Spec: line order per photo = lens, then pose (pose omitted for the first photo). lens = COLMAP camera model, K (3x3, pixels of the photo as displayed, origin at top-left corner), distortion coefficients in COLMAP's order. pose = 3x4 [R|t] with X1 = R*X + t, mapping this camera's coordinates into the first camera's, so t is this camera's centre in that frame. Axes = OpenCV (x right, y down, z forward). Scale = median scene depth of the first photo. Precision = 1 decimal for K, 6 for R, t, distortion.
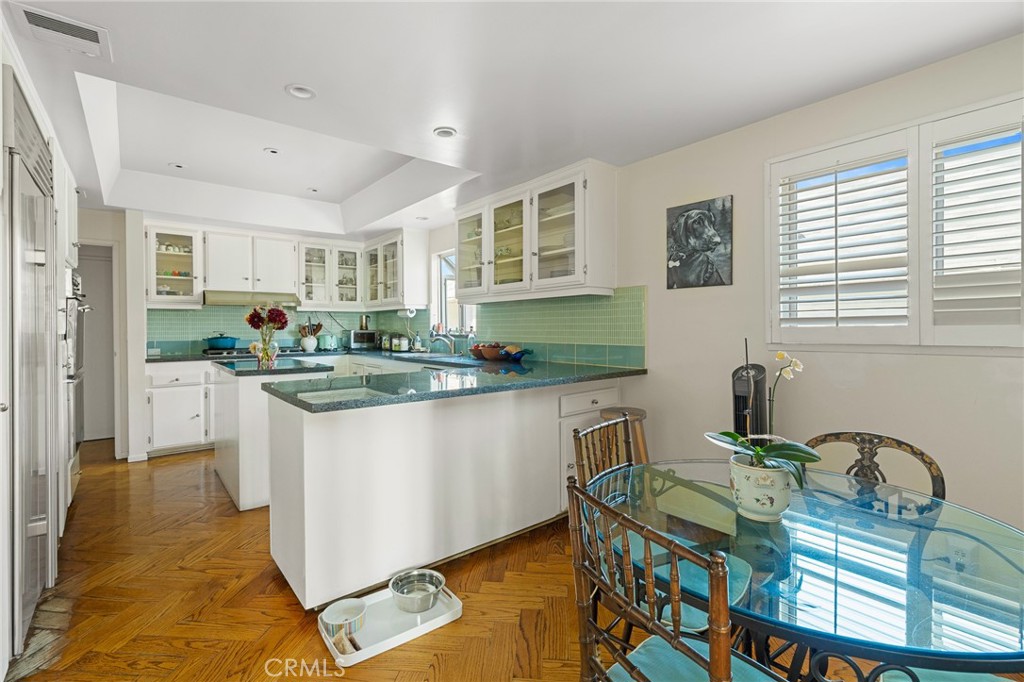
lens RADIAL K [[465.5, 0, 510.2], [0, 465.5, 330.0], [0, 0, 1]] dist [-0.003830, 0.000736]
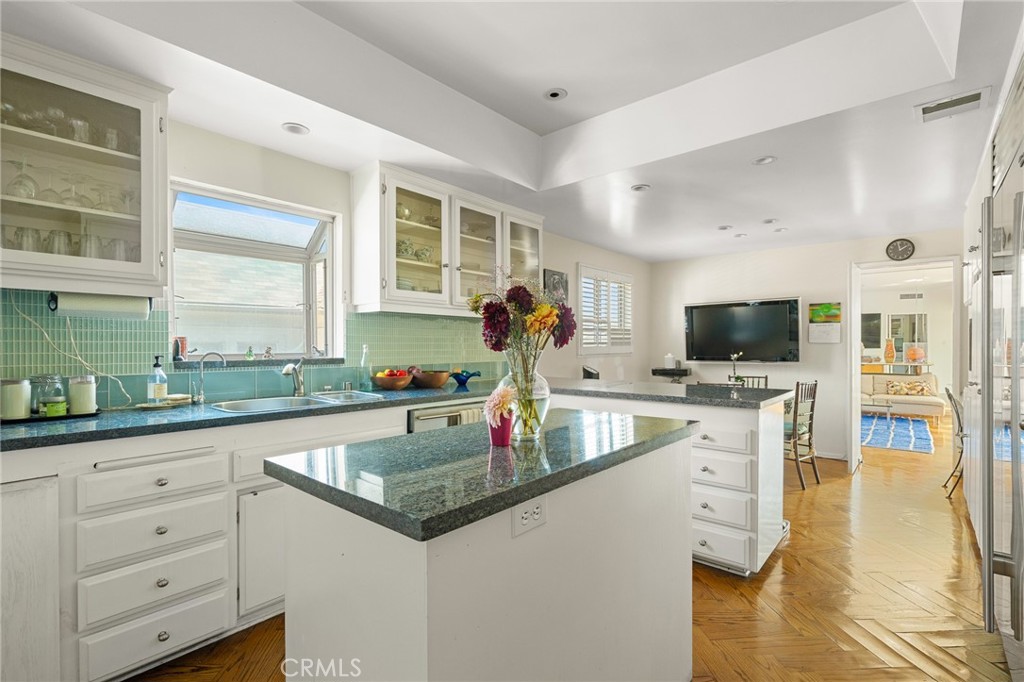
lens RADIAL K [[465.5, 0, 510.5], [0, 465.5, 348.3], [0, 0, 1]] dist [-0.003830, 0.000736]
pose [[-0.163667, 0.001570, 0.986514, -1.683780], [0.009700, 0.999953, 0.000017, -0.002373], [-0.986468, 0.009572, -0.163675, 1.996582]]
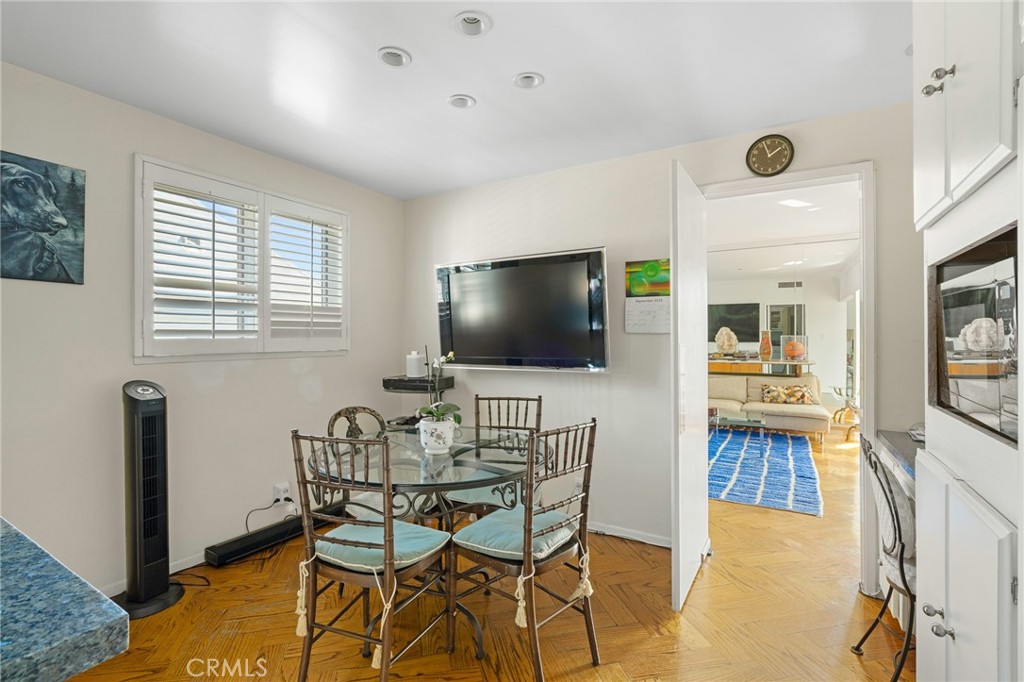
lens RADIAL K [[465.5, 0, 509.6], [0, 465.5, 336.6], [0, 0, 1]] dist [-0.003830, 0.000736]
pose [[-0.327910, 0.011052, 0.944644, -0.653068], [0.008278, 0.999927, -0.008825, 0.004158], [-0.944673, 0.004926, -0.327978, 0.758754]]
